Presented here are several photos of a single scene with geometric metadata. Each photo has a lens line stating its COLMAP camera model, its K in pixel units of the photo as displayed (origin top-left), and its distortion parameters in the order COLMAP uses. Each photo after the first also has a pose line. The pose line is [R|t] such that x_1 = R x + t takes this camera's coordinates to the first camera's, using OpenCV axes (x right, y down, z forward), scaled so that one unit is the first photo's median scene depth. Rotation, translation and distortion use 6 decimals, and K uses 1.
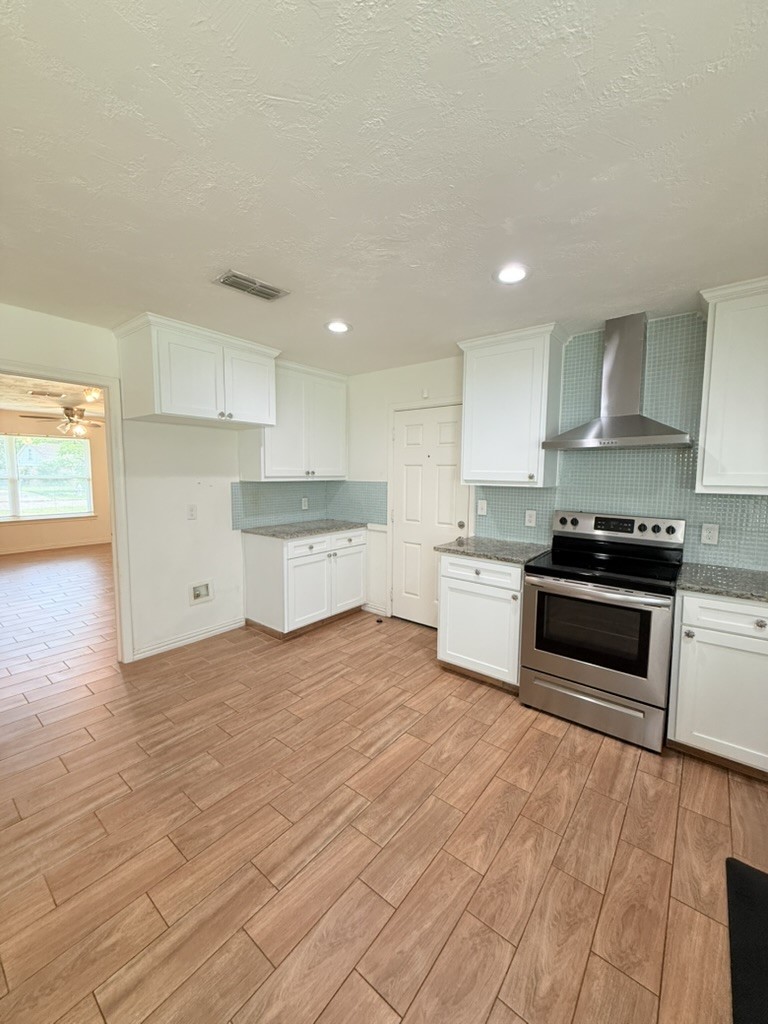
lens RADIAL K [[410.7, 0, 384.0], [0, 410.7, 512.0], [0, 0, 1]] dist [0.000550, -0.000189]
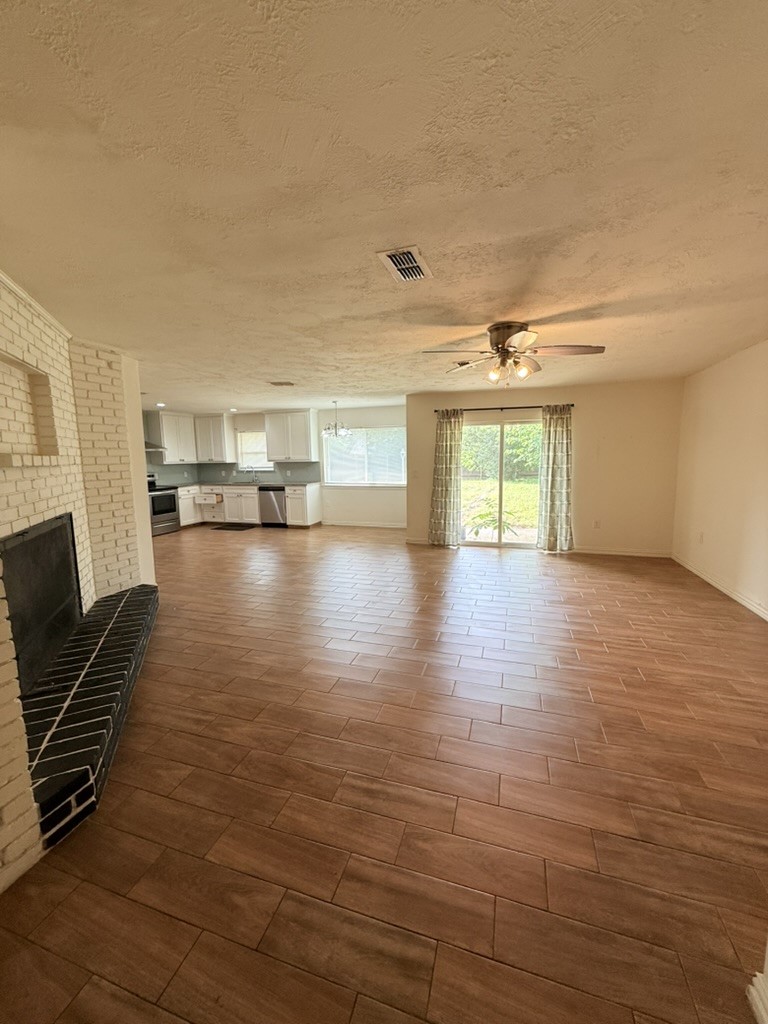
lens RADIAL K [[407.8, 0, 386.0], [0, 407.8, 509.7], [0, 0, 1]] dist [0.000121, 0.000105]
pose [[-0.359482, -0.121089, 0.925262, -3.732822], [0.103125, 0.980316, 0.168360, -0.060405], [-0.927436, 0.155940, -0.339919, 0.507722]]
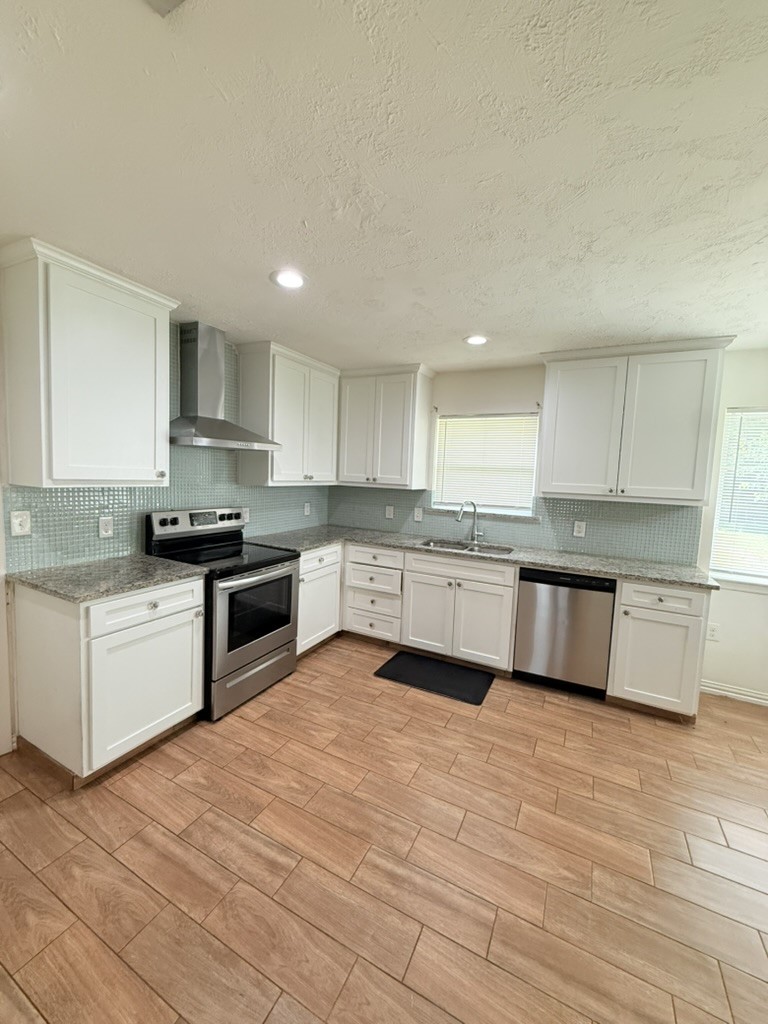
lens RADIAL K [[407.8, 0, 386.0], [0, 407.8, 509.7], [0, 0, 1]] dist [0.000121, 0.000105]
pose [[-0.202461, -0.104280, 0.973722, -0.750498], [0.054165, 0.991600, 0.117457, -0.119214], [-0.977791, 0.076522, -0.195112, 0.974334]]
